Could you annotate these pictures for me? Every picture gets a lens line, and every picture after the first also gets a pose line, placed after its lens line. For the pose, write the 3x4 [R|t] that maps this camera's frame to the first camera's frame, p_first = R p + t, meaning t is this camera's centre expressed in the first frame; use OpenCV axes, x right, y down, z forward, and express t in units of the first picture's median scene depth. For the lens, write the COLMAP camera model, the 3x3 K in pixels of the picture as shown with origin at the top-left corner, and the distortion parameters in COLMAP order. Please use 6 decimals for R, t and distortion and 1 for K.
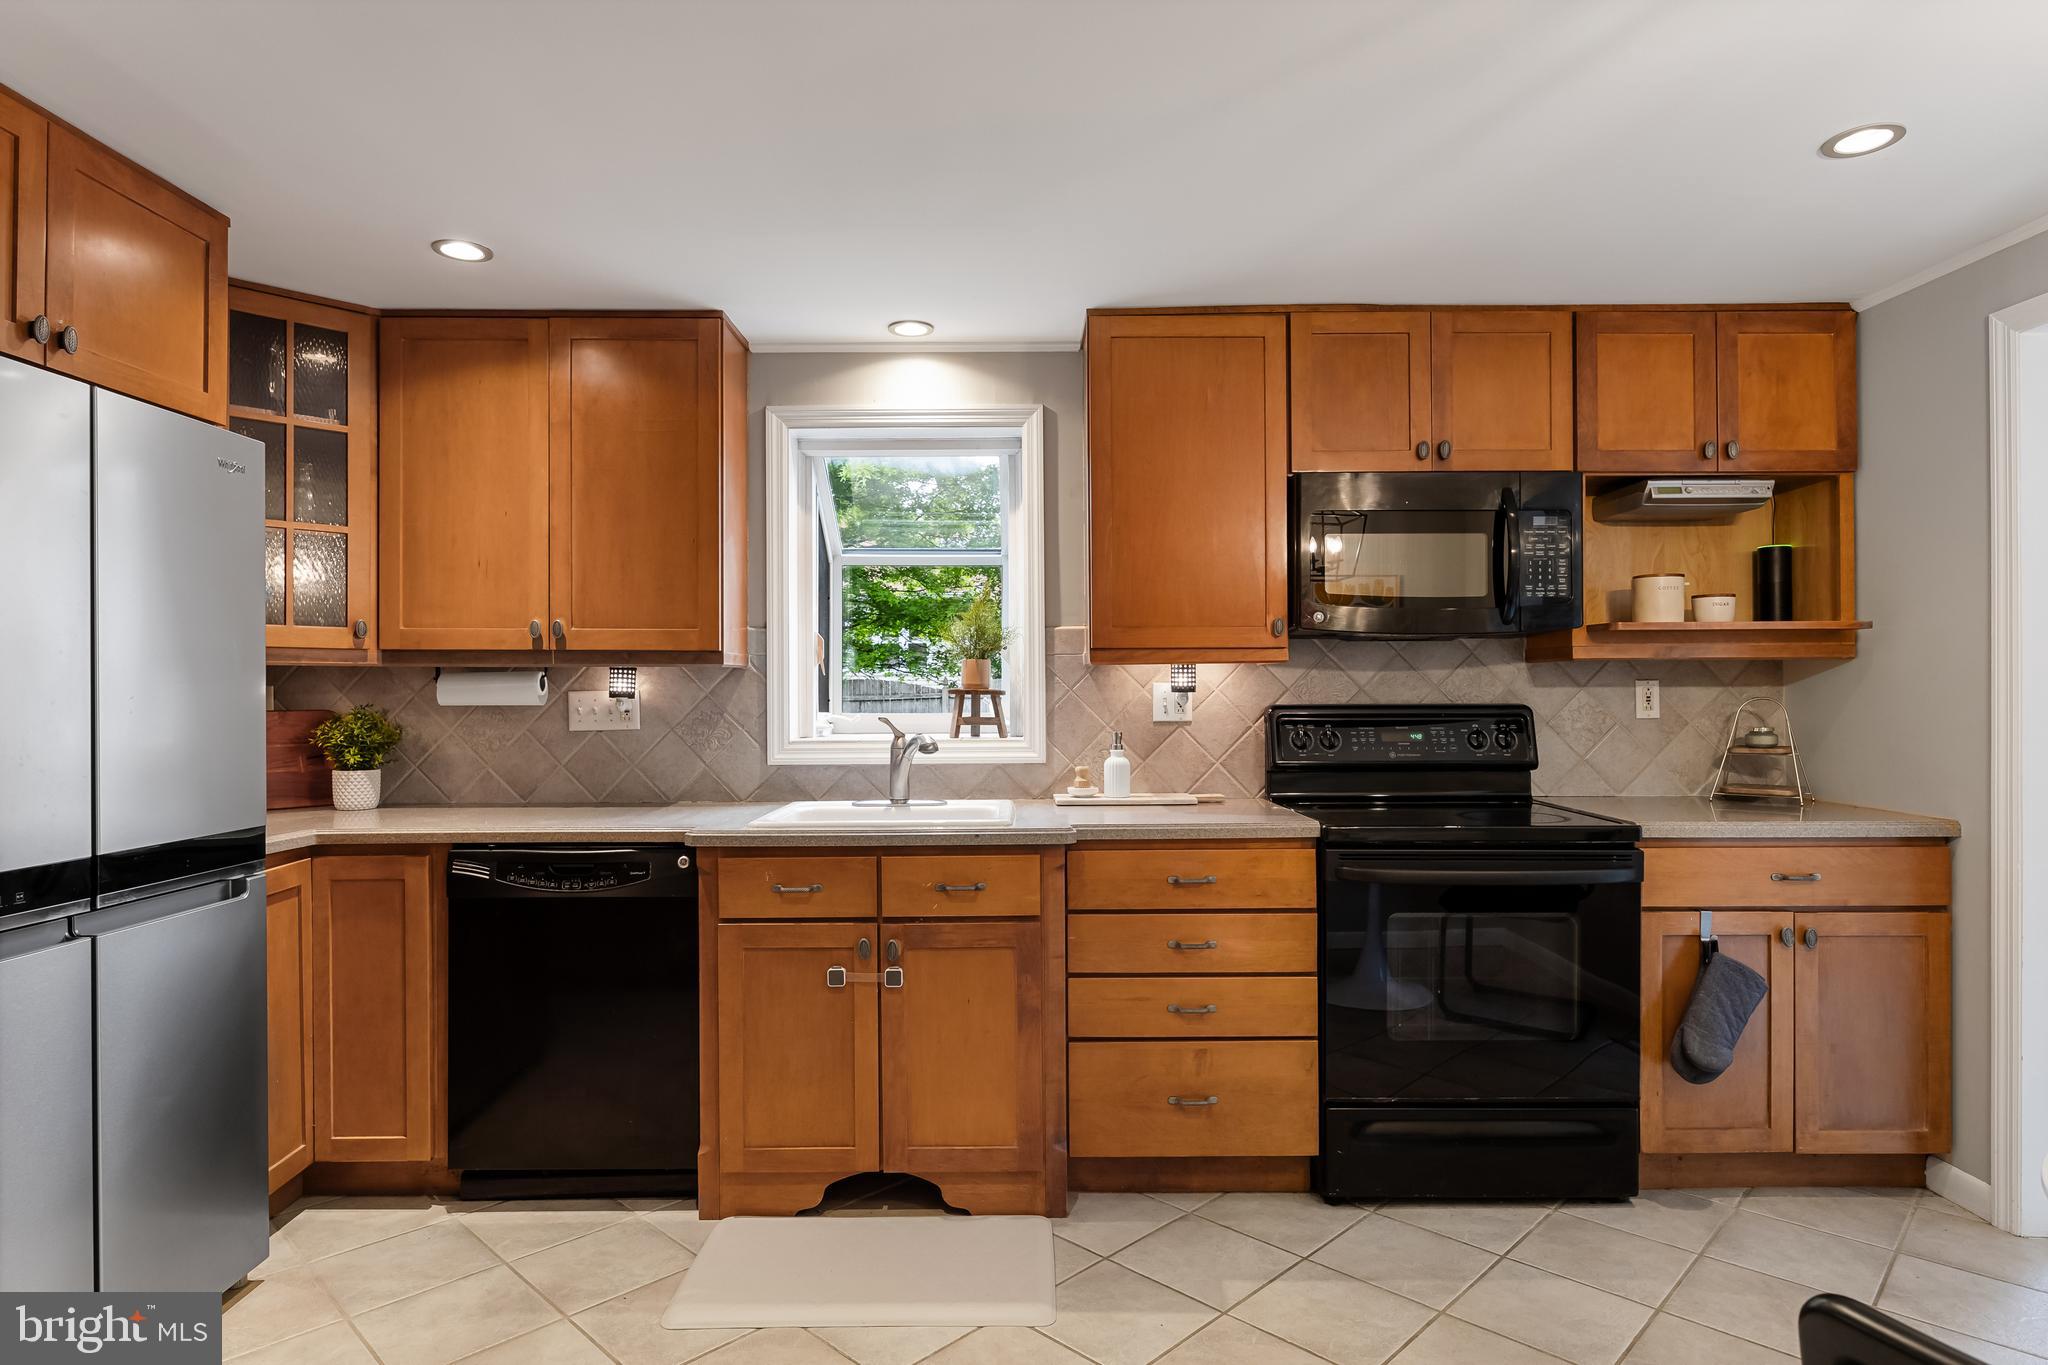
lens RADIAL K [[1136.4, 0, 1019.8], [0, 1136.4, 686.7], [0, 0, 1]] dist [-0.001558, -0.001756]
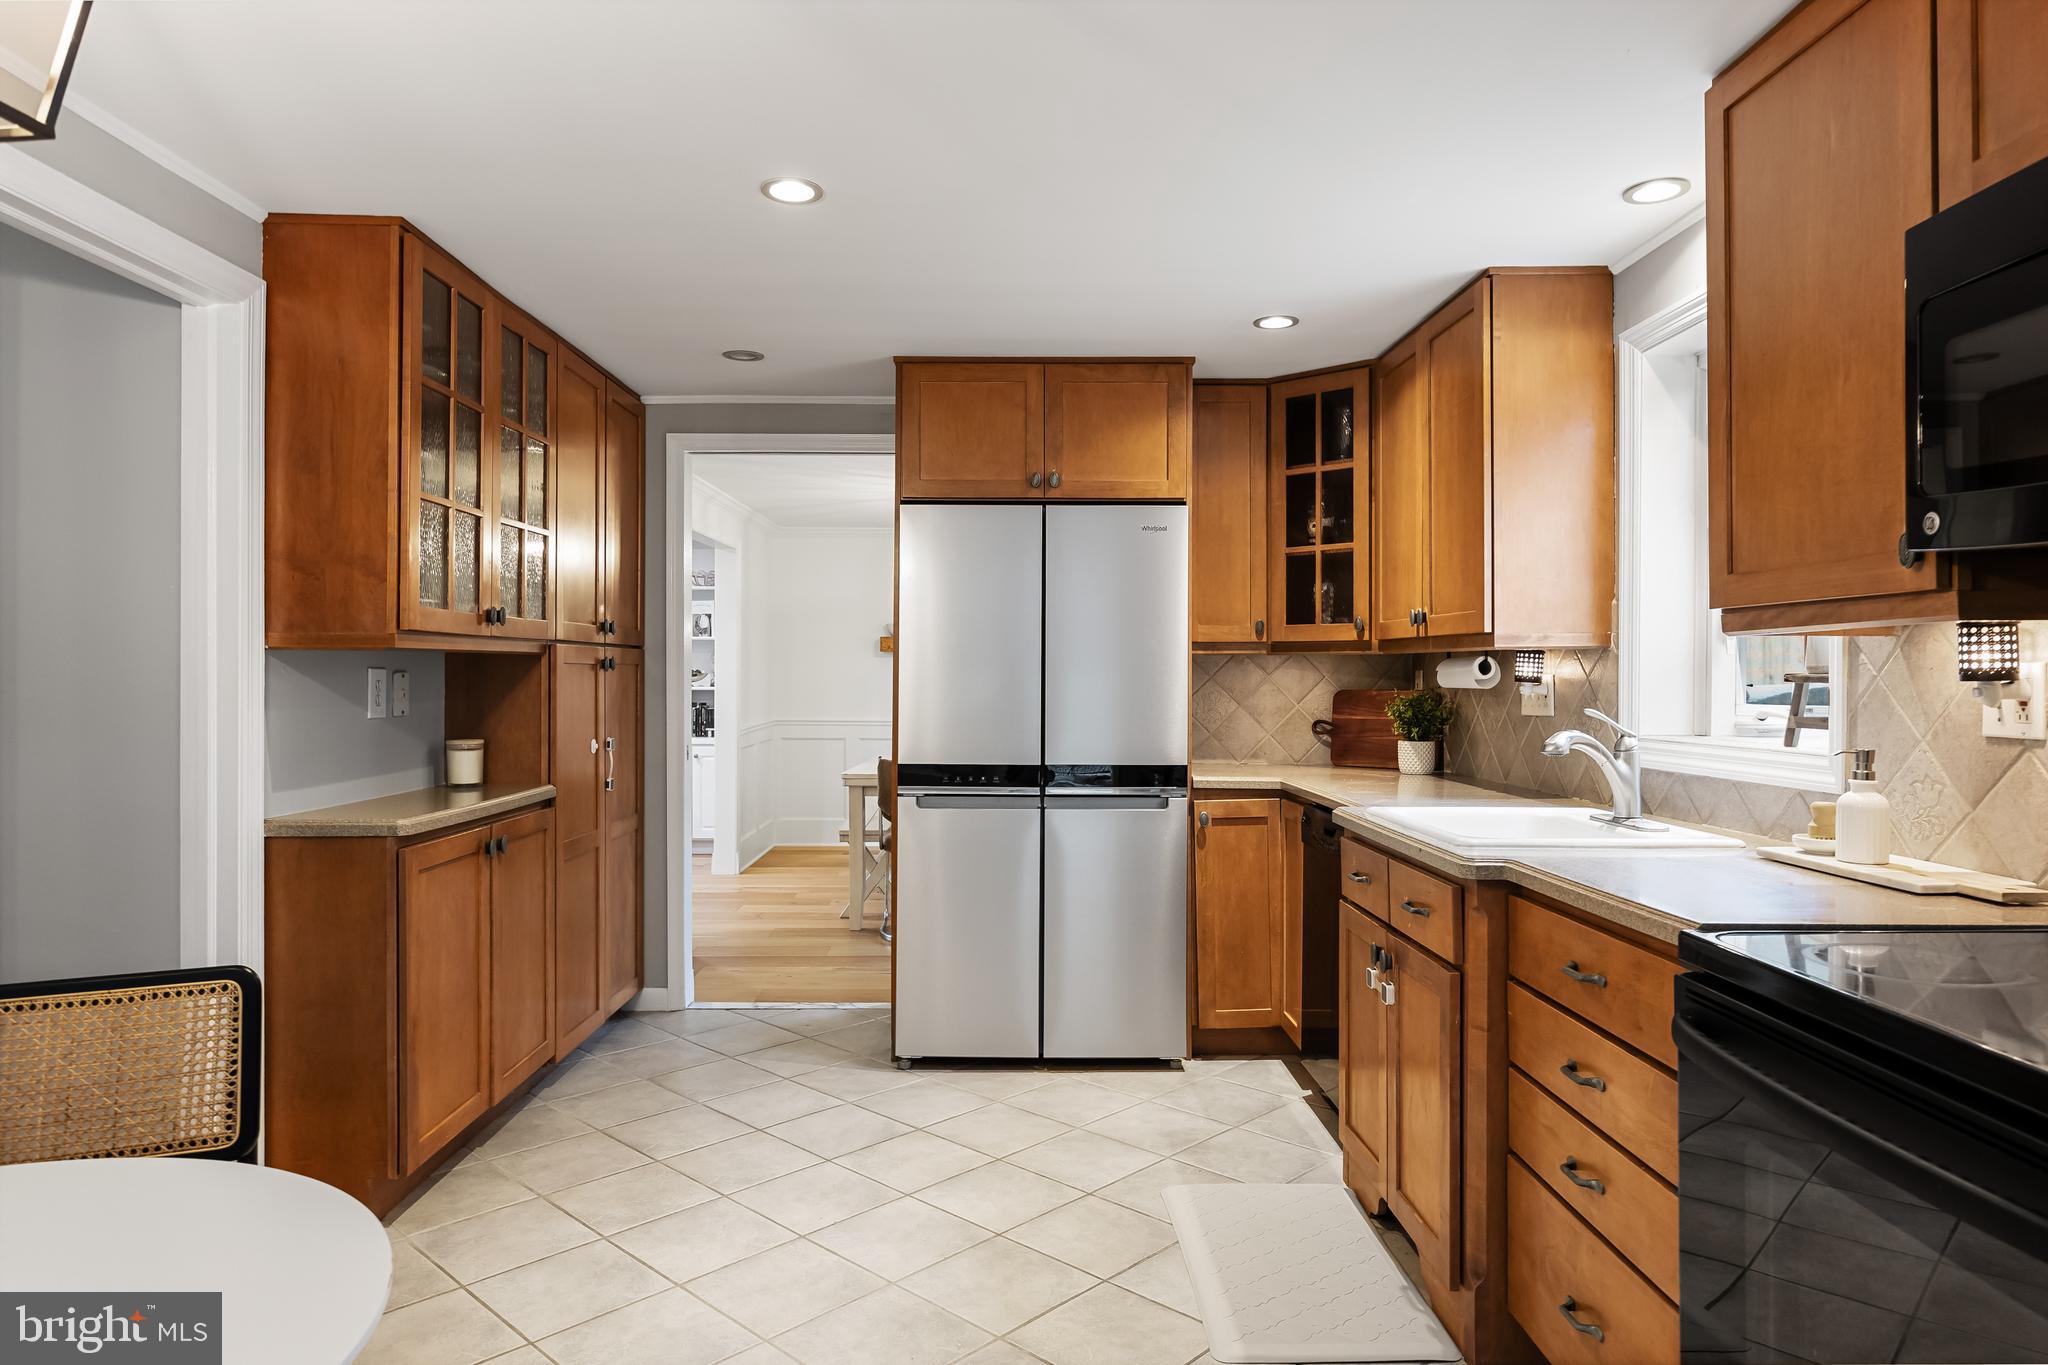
lens RADIAL K [[1257.8, 0, 1022.7], [0, 1257.8, 675.0], [0, 0, 1]] dist [-0.003687, -0.000208]
pose [[0.011464, 0.002697, -0.999931, 0.766961], [0.001753, 0.999995, 0.002717, -0.000163], [0.999933, -0.001784, 0.011460, 0.606809]]
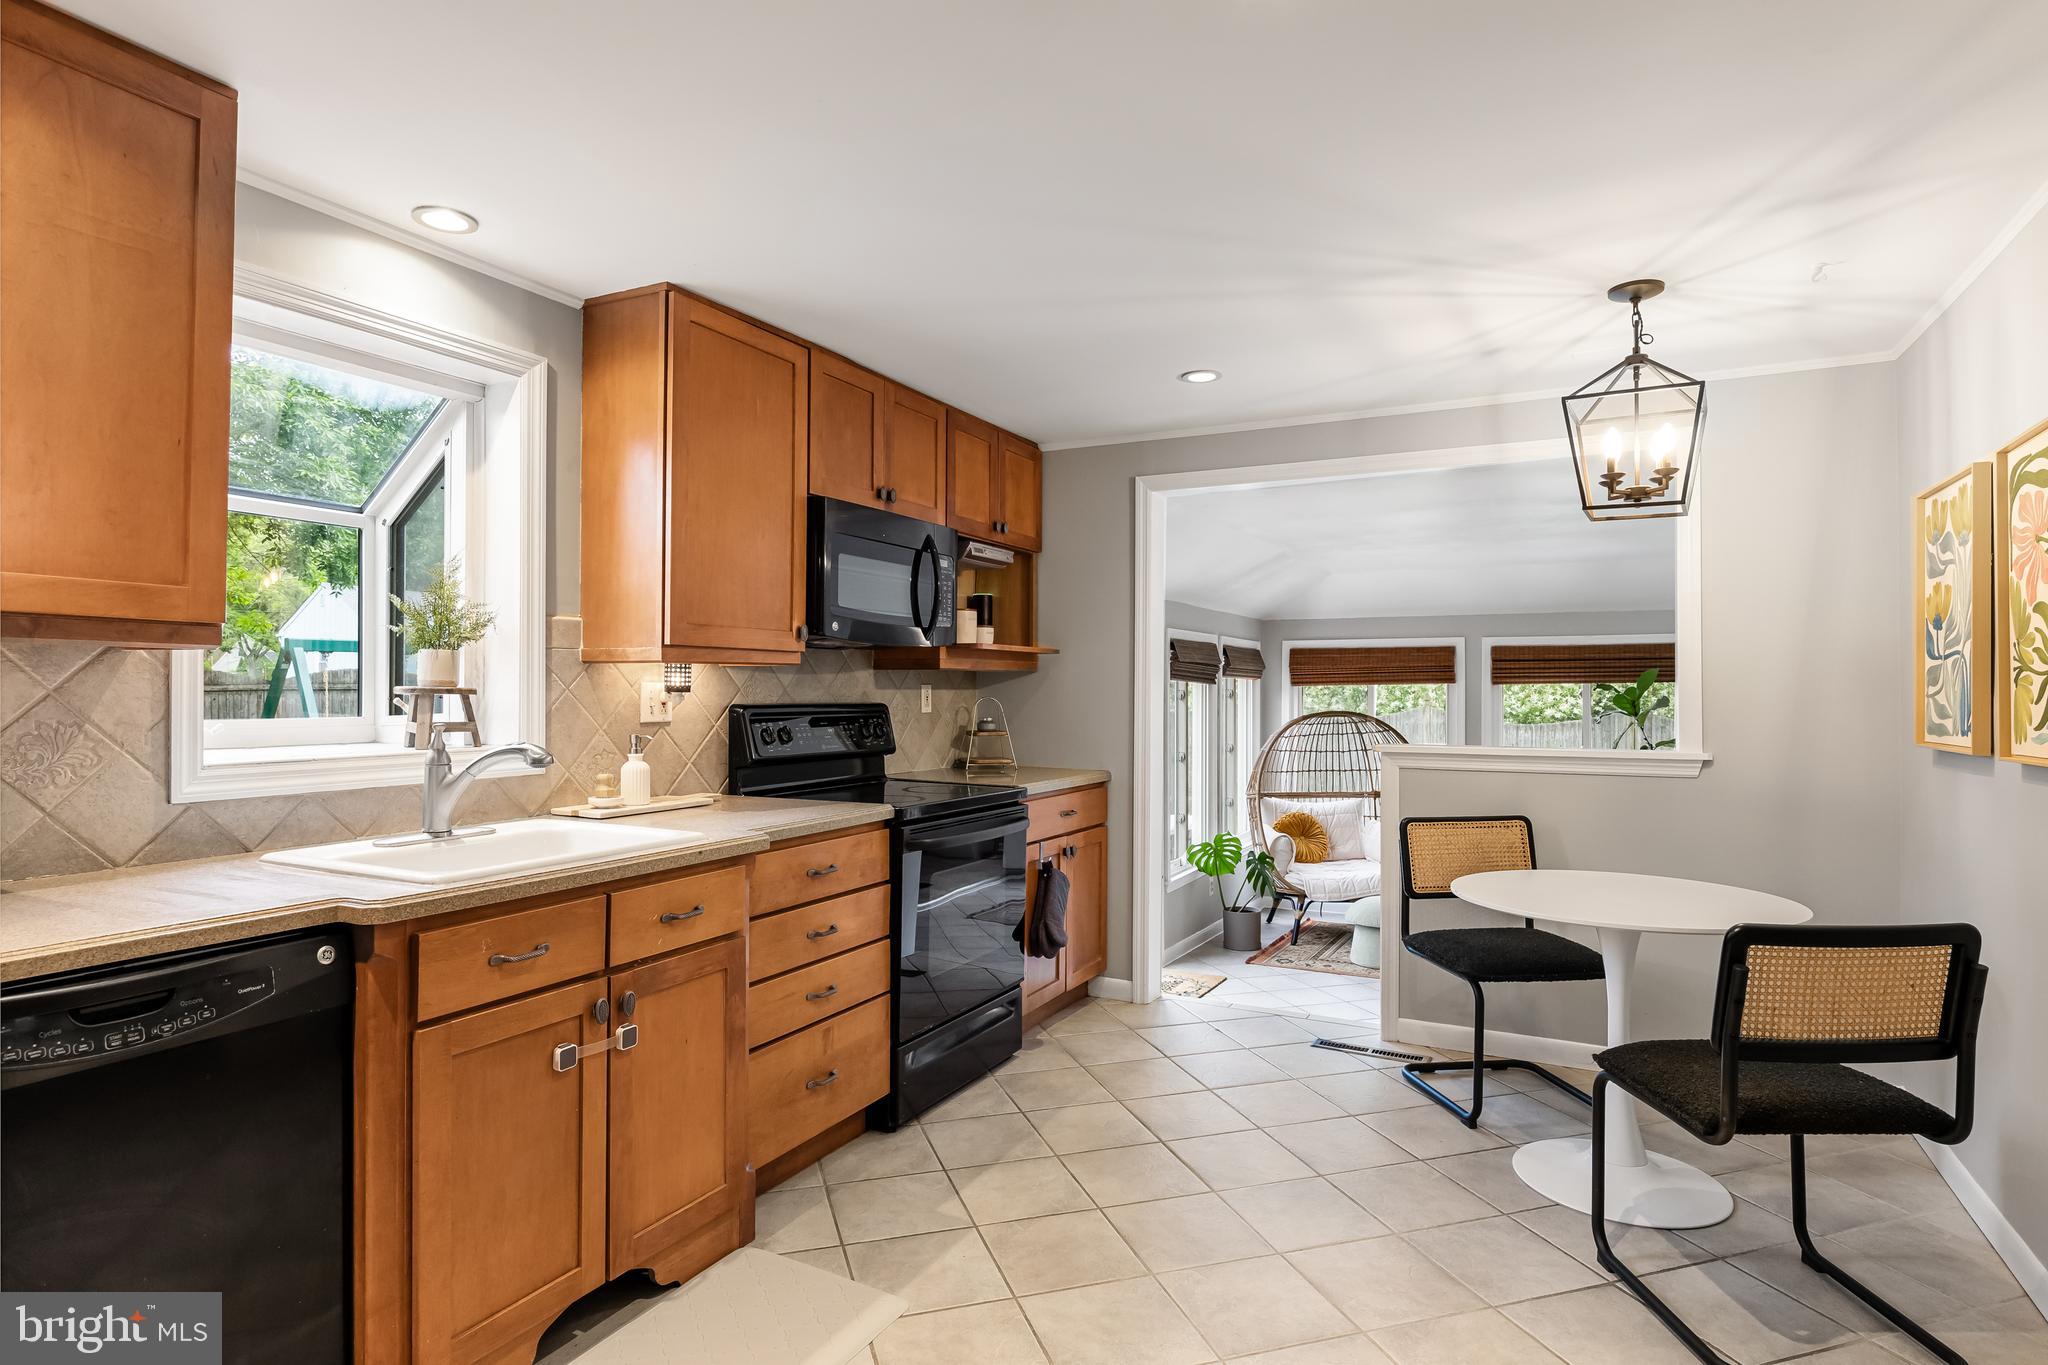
lens RADIAL K [[1074.1, 0, 1019.5], [0, 1074.1, 679.3], [0, 0, 1]] dist [-0.002815, -0.000618]
pose [[0.470182, 0.014581, 0.882449, -0.581219], [-0.009479, 0.999889, -0.011472, 0.001694], [-0.882519, -0.002971, 0.470268, 0.331142]]
